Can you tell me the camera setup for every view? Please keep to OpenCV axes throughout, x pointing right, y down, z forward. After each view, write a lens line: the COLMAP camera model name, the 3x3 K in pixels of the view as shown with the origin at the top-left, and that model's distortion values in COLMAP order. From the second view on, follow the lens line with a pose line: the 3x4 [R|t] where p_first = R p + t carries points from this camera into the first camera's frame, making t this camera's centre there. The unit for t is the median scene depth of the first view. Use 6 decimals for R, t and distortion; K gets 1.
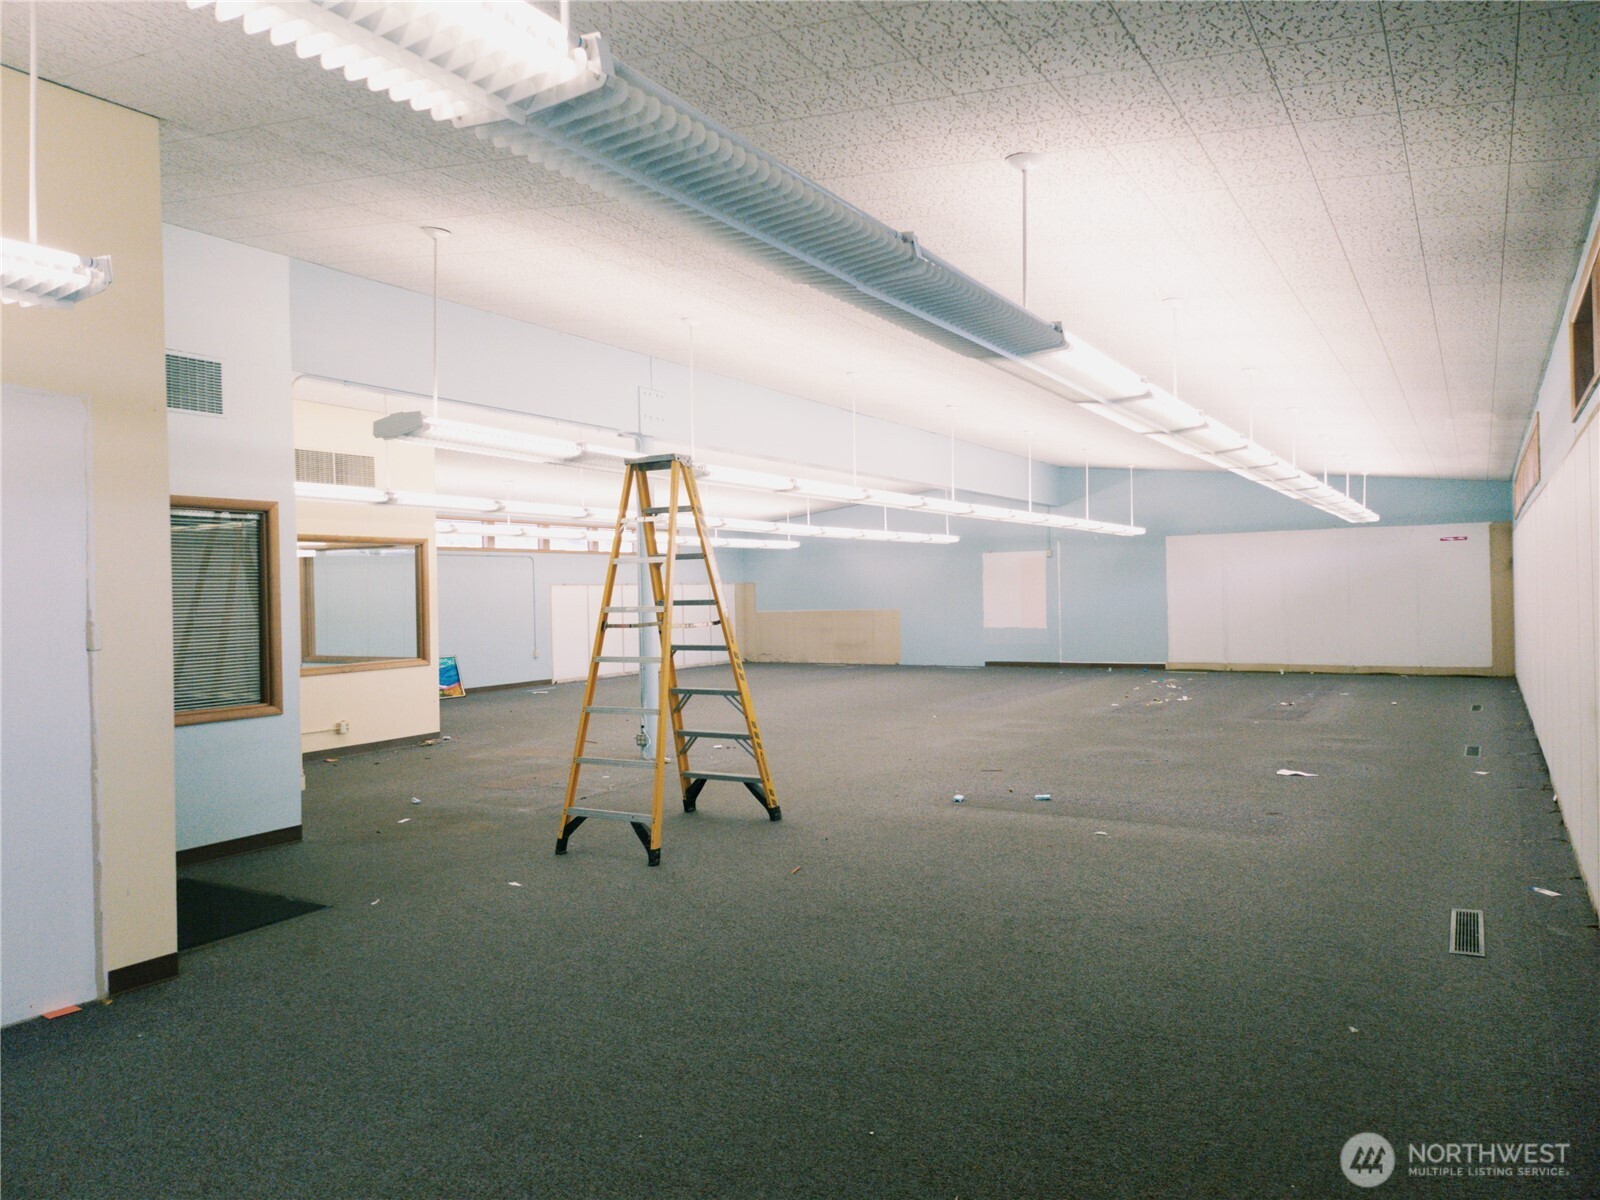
lens RADIAL K [[1115.5, 0, 780.1], [0, 1115.5, 597.6], [0, 0, 1]] dist [0.076717, -0.085002]
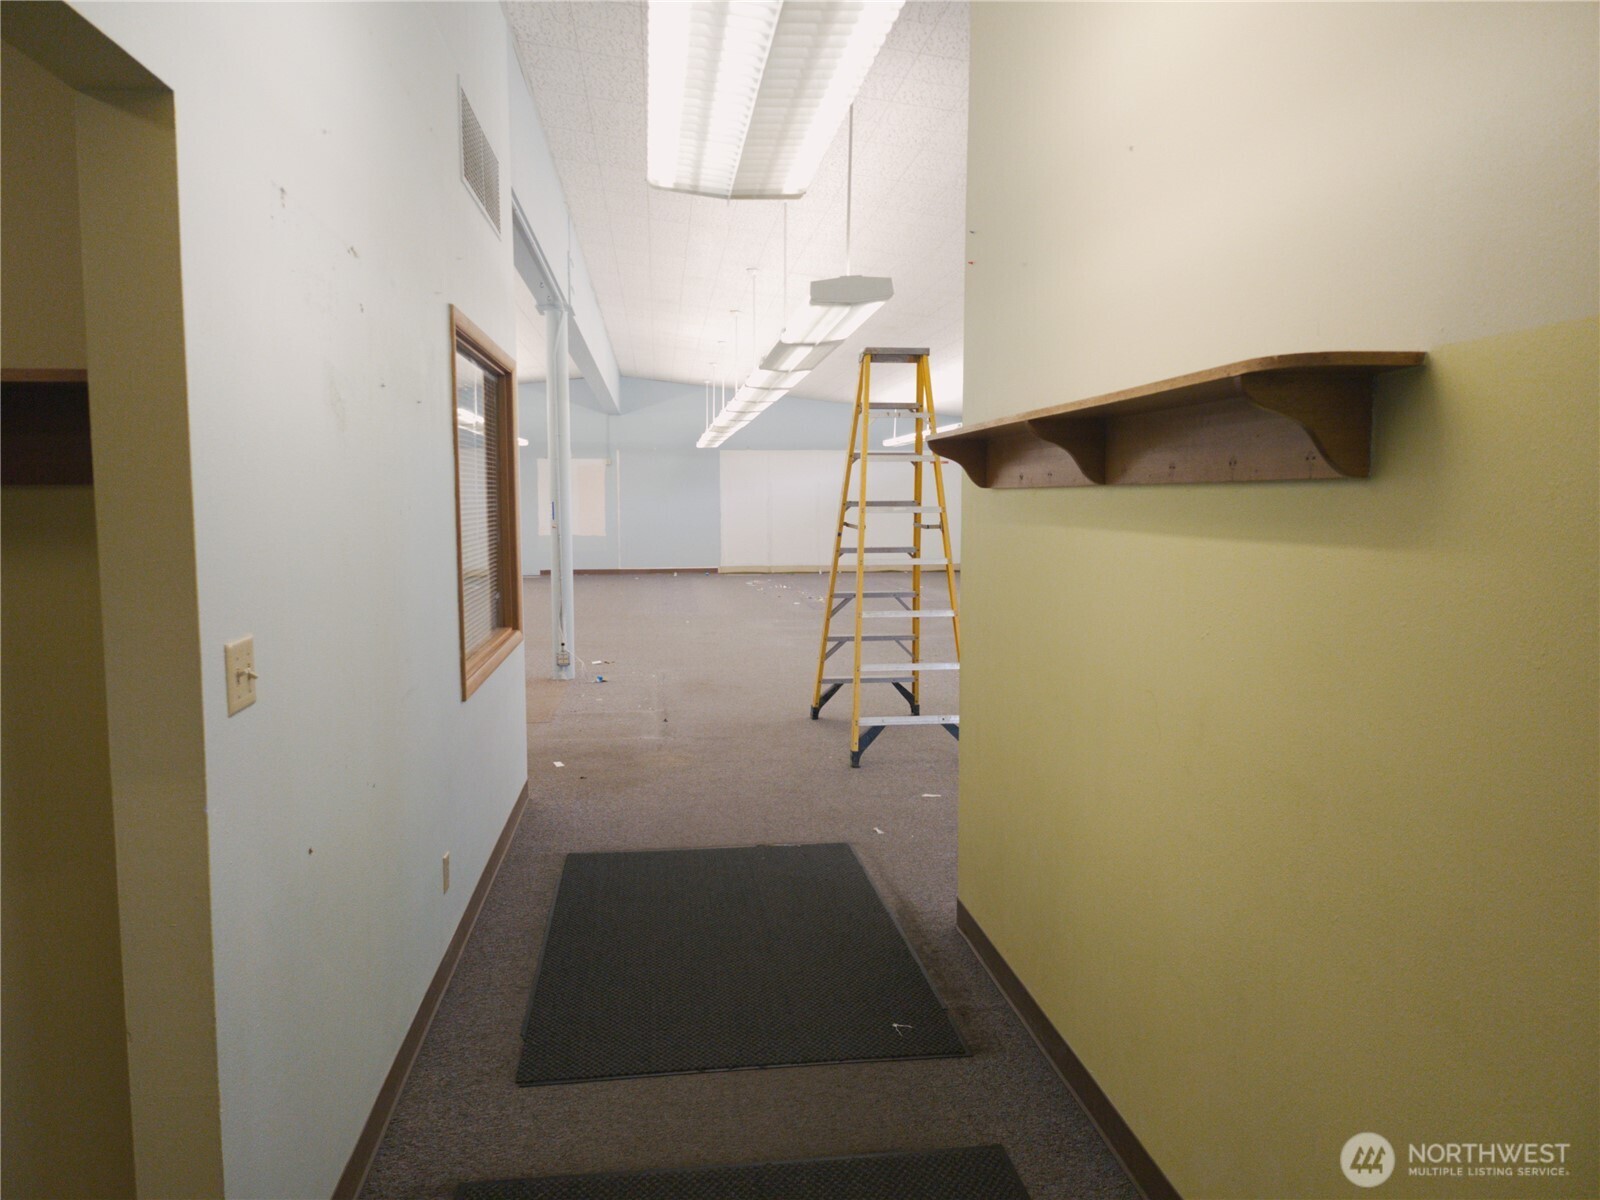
lens RADIAL K [[1115.5, 0, 780.1], [0, 1115.5, 597.6], [0, 0, 1]] dist [0.076717, -0.085002]
pose [[0.777715, -0.038077, 0.627463, -0.546437], [-0.011708, 0.997113, 0.075021, 0.009467], [-0.628508, -0.065691, 0.775024, 0.203342]]
